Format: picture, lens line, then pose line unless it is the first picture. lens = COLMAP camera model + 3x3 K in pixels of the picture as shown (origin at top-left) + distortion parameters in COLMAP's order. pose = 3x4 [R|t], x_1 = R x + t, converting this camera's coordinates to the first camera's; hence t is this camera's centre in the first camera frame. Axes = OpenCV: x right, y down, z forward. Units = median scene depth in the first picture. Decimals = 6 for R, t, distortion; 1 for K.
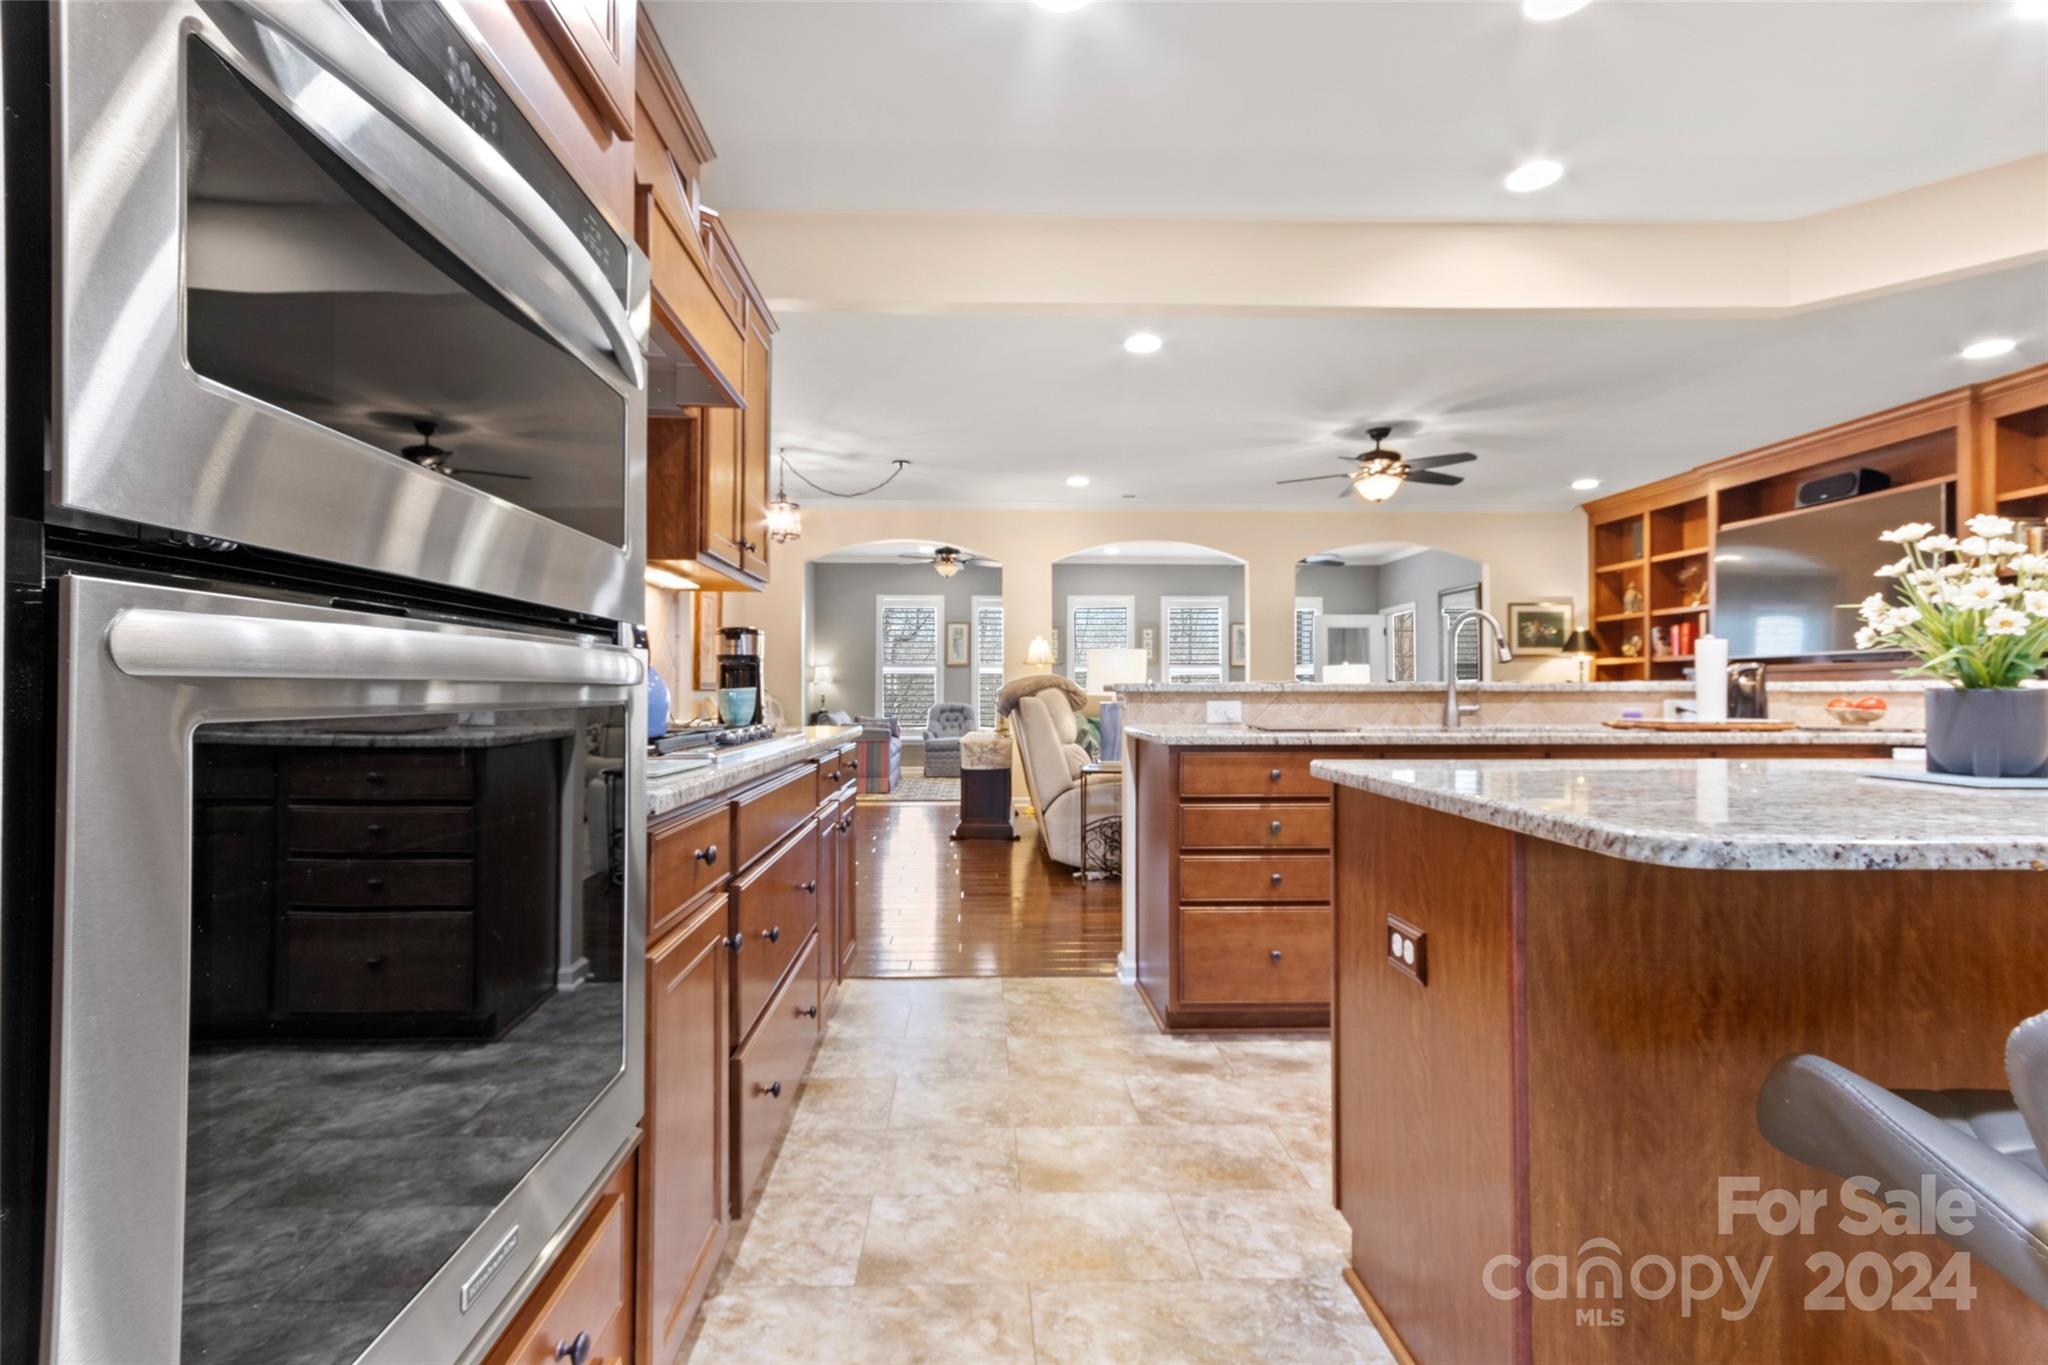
lens RADIAL K [[959.1, 0, 1014.5], [0, 959.1, 681.1], [0, 0, 1]] dist [0.013149, 0.000695]
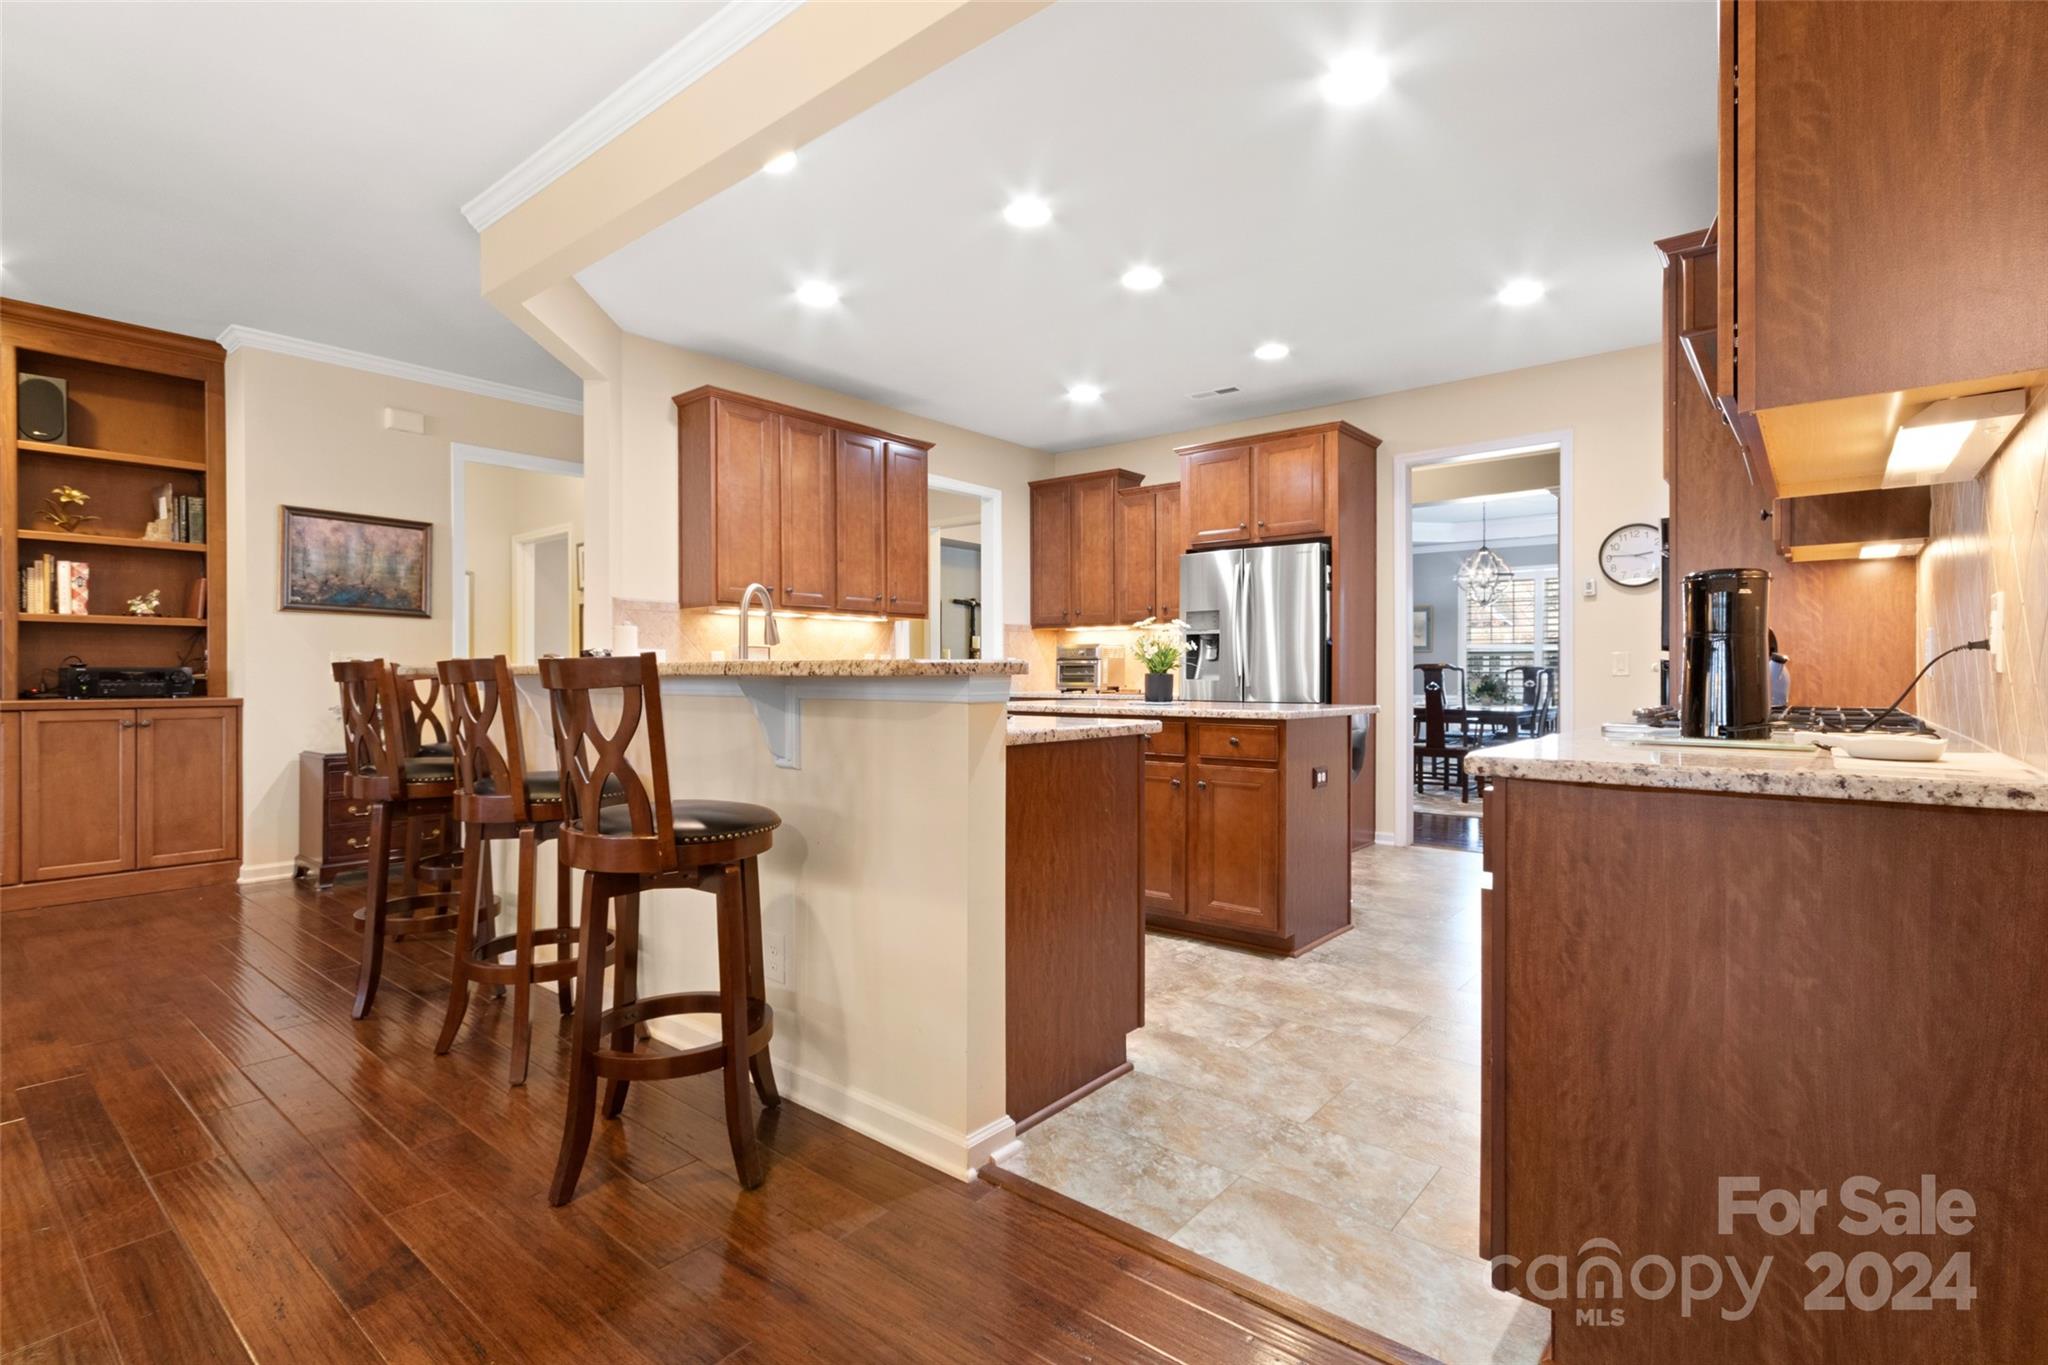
lens RADIAL K [[963.0, 0, 1030.9], [0, 963.0, 679.8], [0, 0, 1]] dist [0.003806, 0.000693]
pose [[-0.745320, -0.002552, 0.666702, -0.330486], [-0.007179, 0.999965, -0.004198, 0.018511], [-0.666668, -0.007915, -0.745313, 1.584237]]
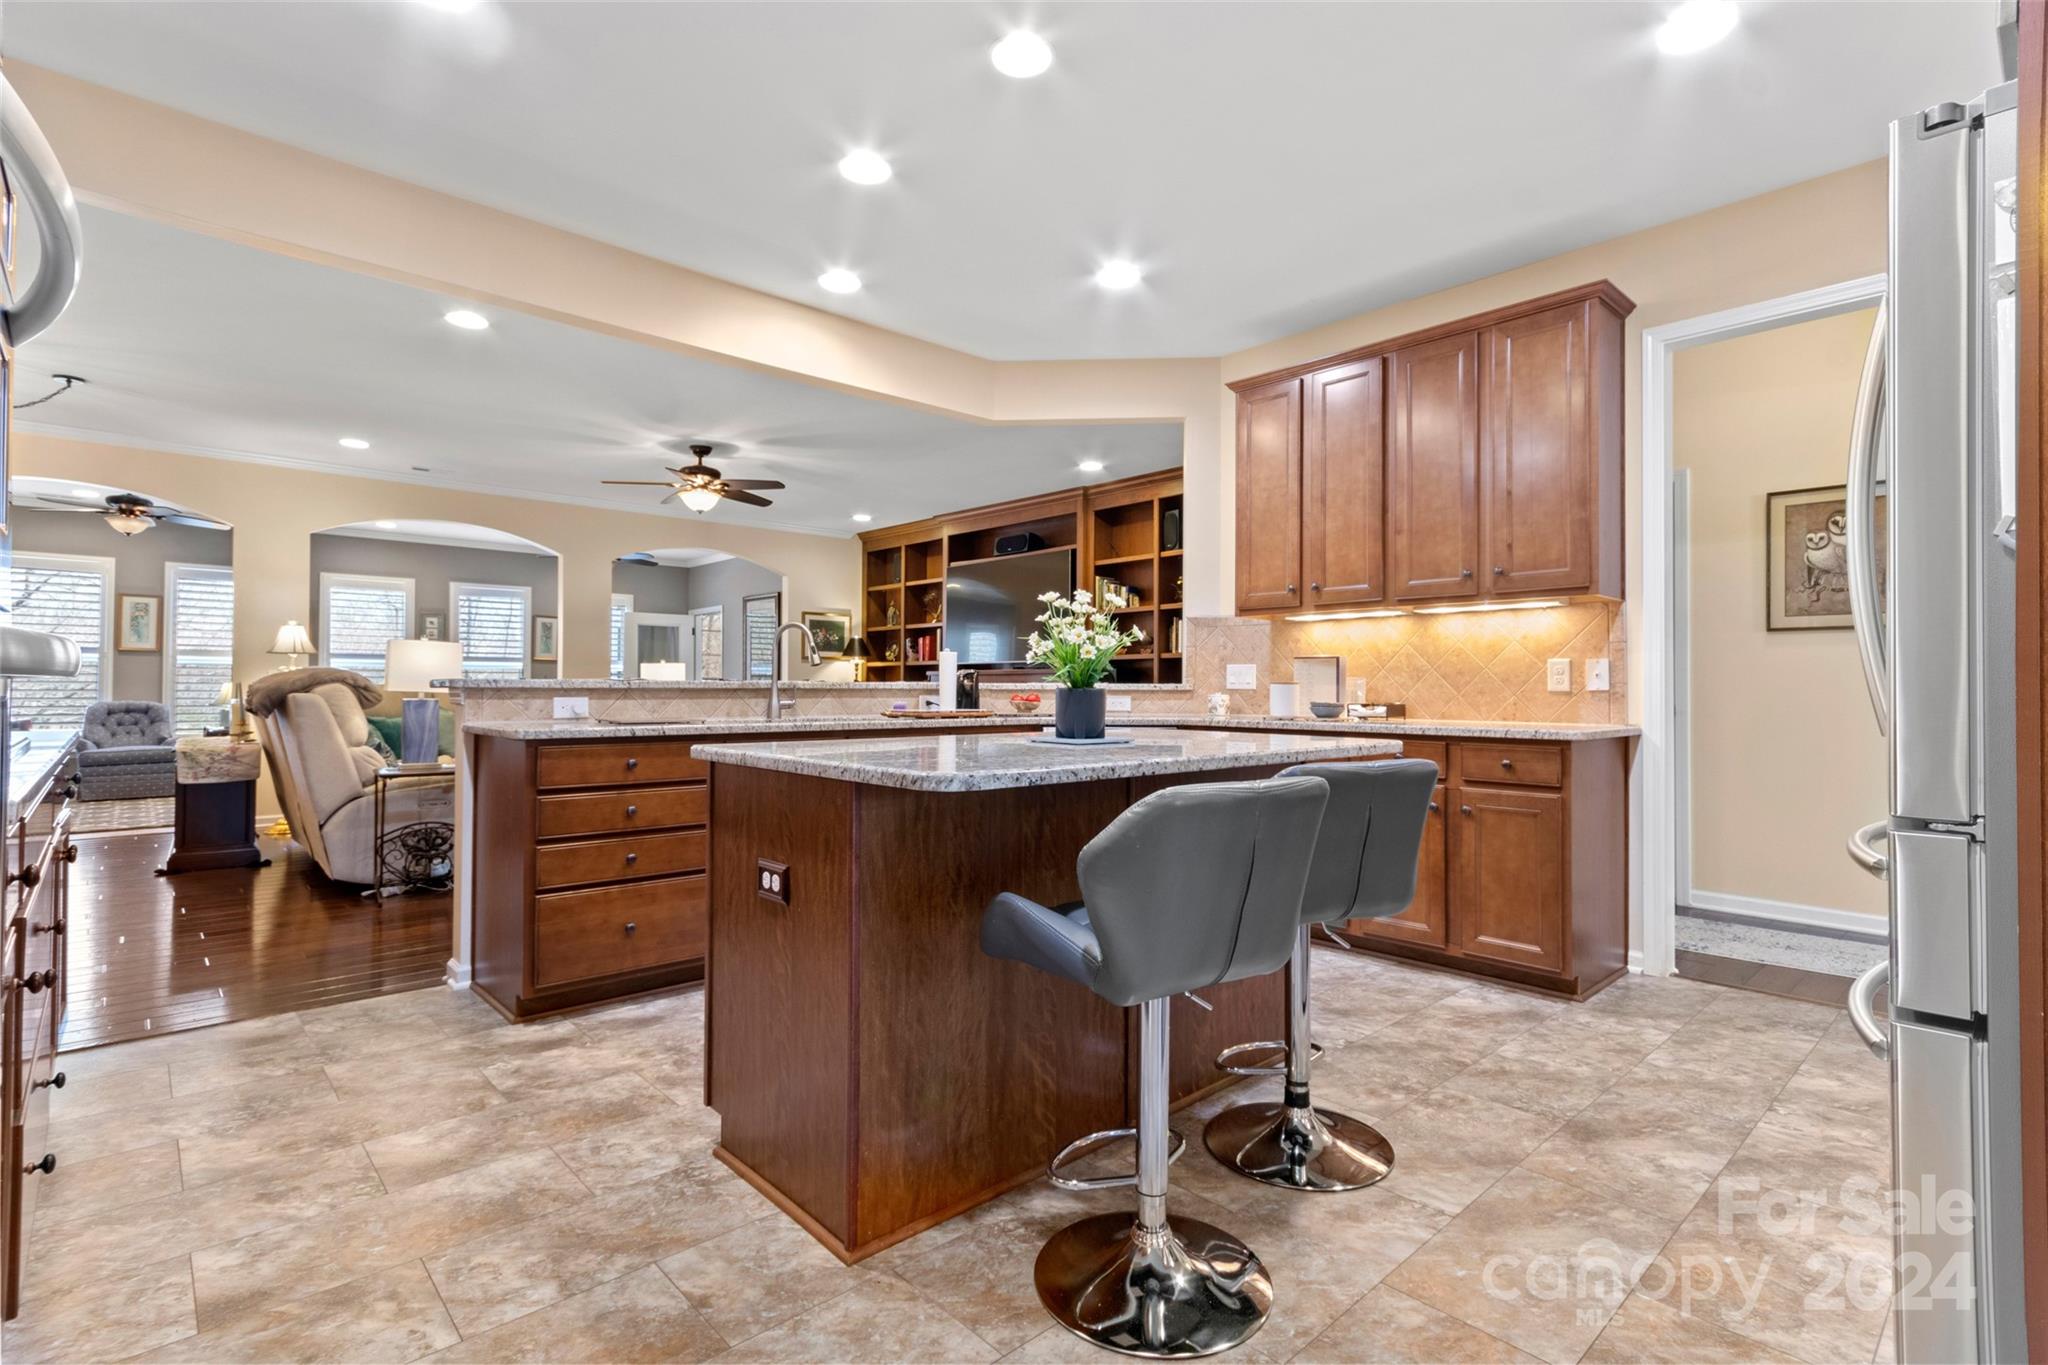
lens RADIAL K [[952.0, 0, 1024.6], [0, 952.0, 671.9], [0, 0, 1]] dist [0.000448, 0.000959]
pose [[0.755435, 0.015164, 0.655048, -0.094786], [-0.011241, 0.999885, -0.010183, -0.001636], [-0.655127, 0.000329, 0.755519, -0.108308]]
